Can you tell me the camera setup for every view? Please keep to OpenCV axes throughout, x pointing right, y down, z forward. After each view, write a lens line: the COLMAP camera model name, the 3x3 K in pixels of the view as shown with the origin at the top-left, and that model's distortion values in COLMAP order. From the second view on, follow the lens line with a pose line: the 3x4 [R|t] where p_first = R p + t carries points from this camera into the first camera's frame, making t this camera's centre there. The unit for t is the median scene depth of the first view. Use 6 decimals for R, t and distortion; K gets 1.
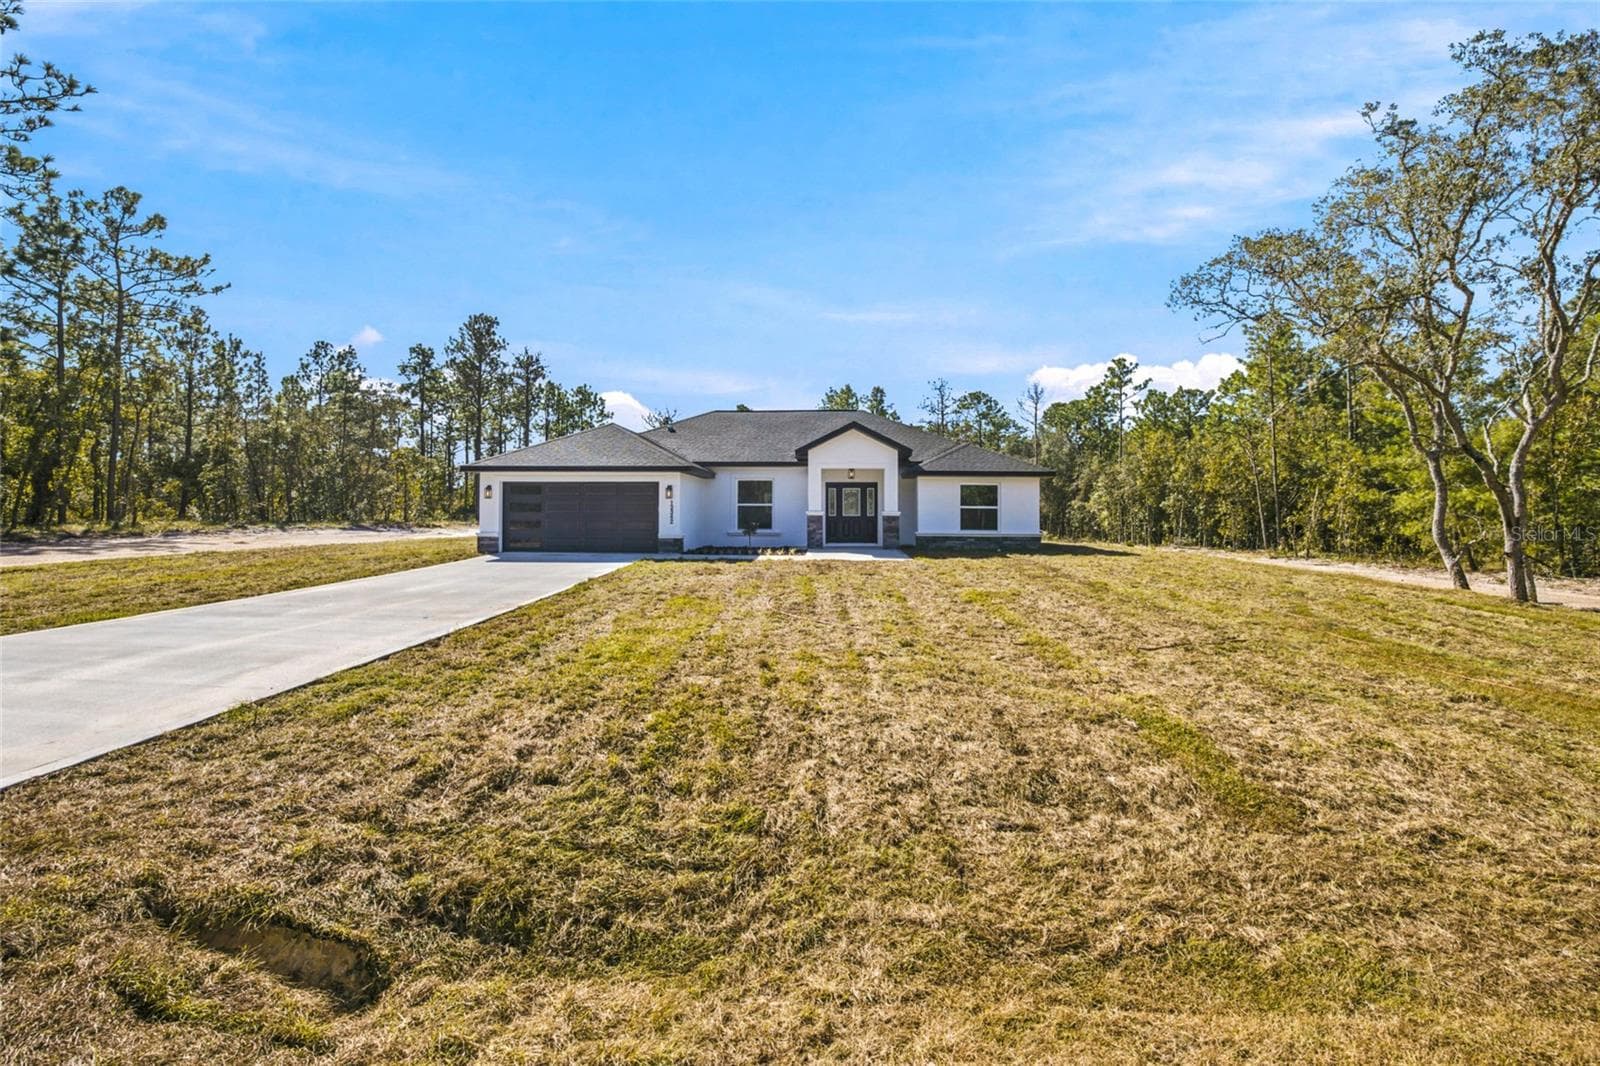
lens RADIAL K [[691.6, 0, 770.3], [0, 691.6, 498.0], [0, 0, 1]] dist [-0.014773, 0.000337]
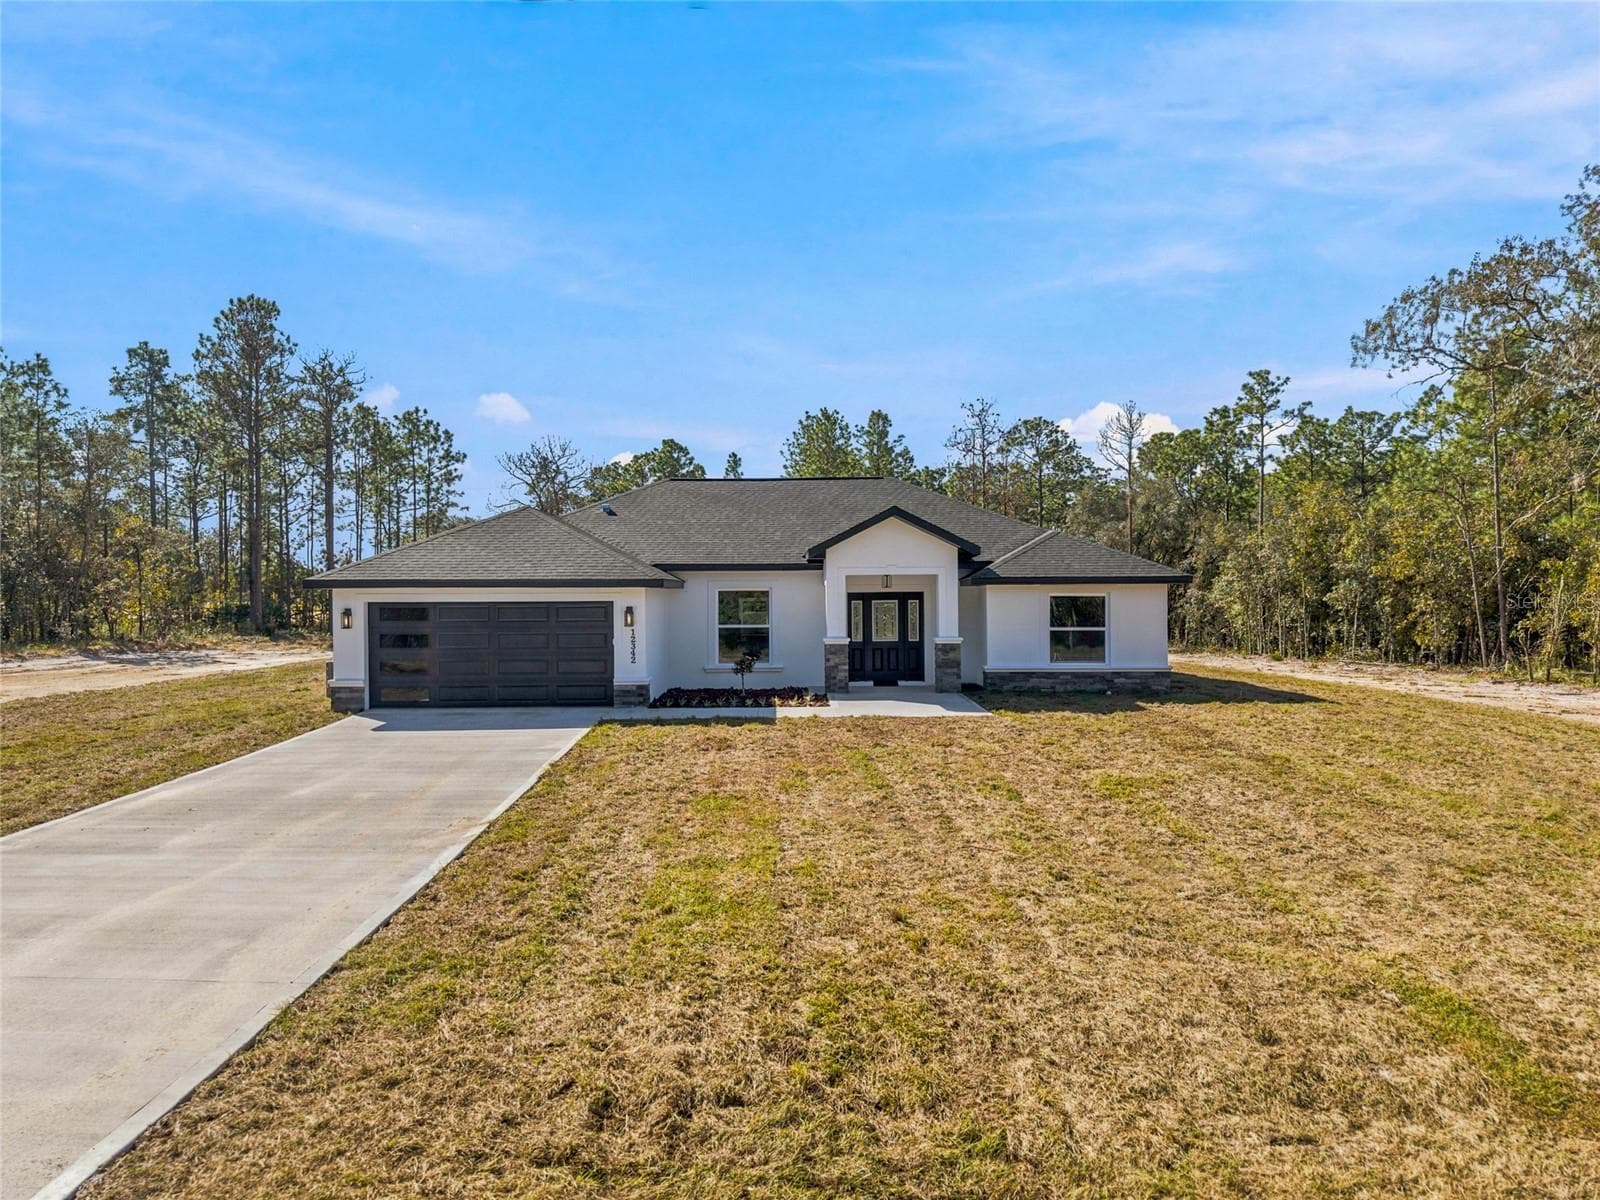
lens RADIAL K [[1098.8, 0, 740.7], [0, 1098.8, 605.4], [0, 0, 1]] dist [0.046840, -0.035817]
pose [[0.998743, -0.015058, 0.047805, -0.267098], [0.013374, 0.999286, 0.035350, -0.170932], [-0.048303, -0.034666, 0.998231, -0.230400]]
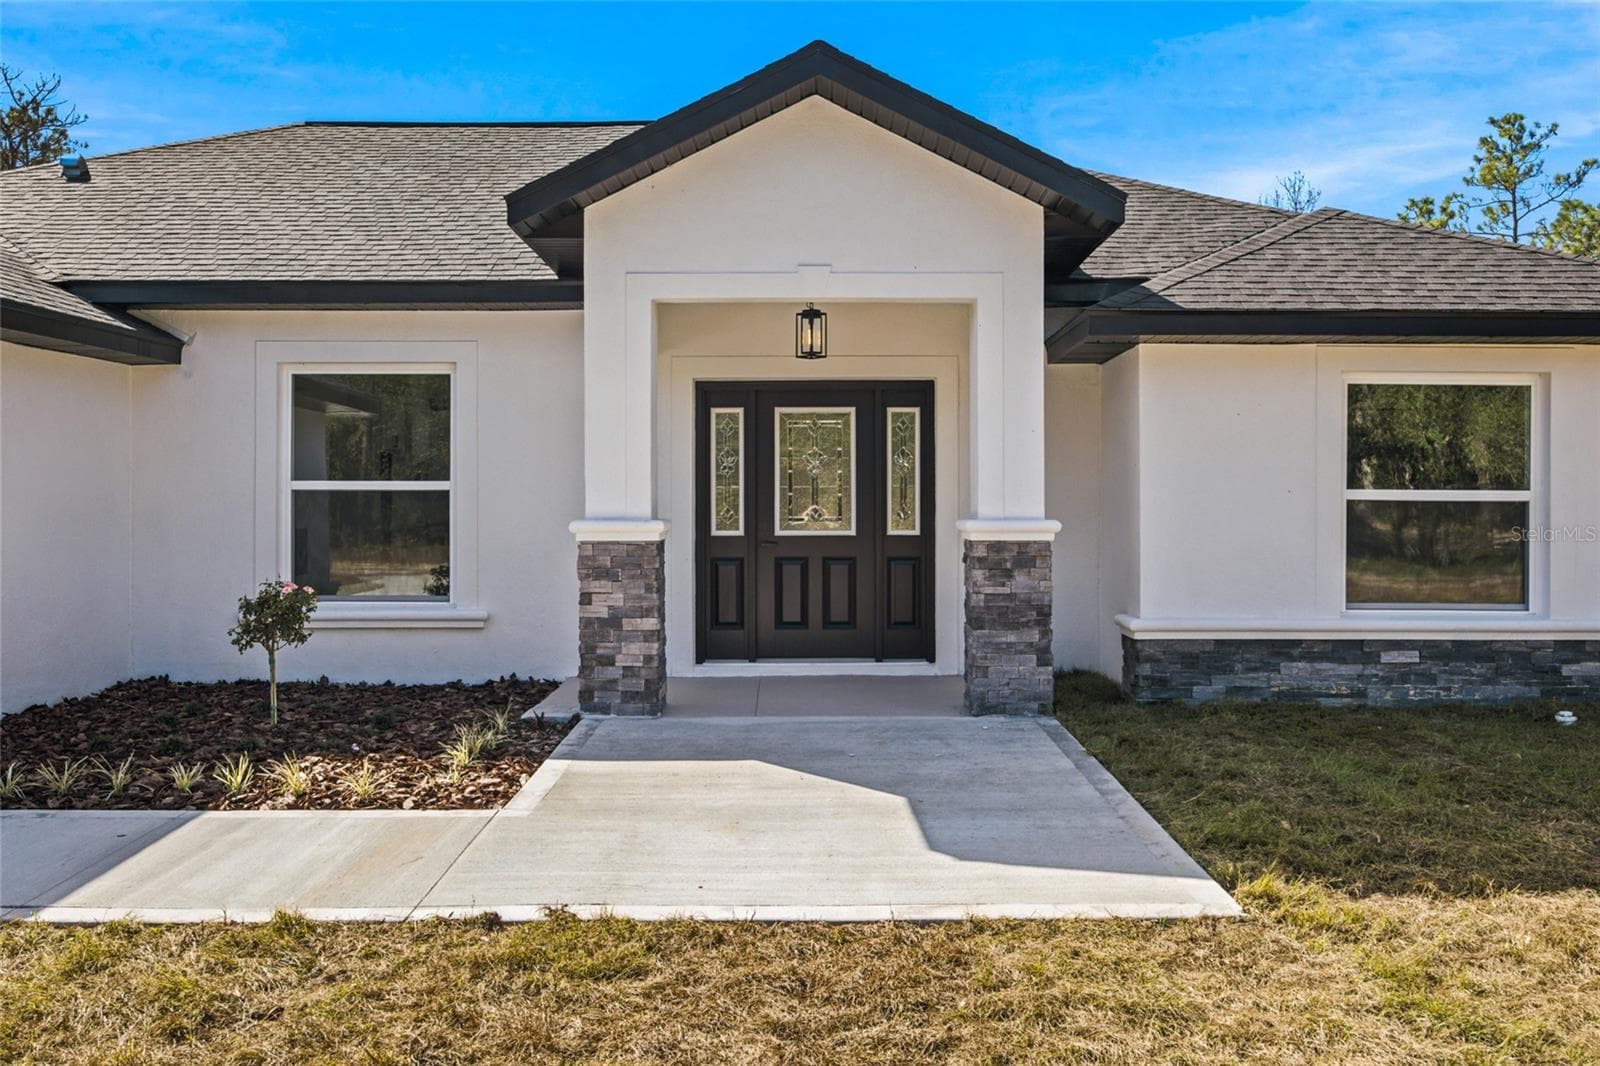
lens RADIAL K [[1323.1, 0, 799.5], [0, 1323.1, 474.1], [0, 0, 1]] dist [-0.055338, -0.000208]
pose [[0.997026, -0.004512, 0.076932, 0.282867], [0.004185, 0.999982, 0.004413, 0.017408], [-0.076950, -0.004078, 0.997027, 2.075898]]
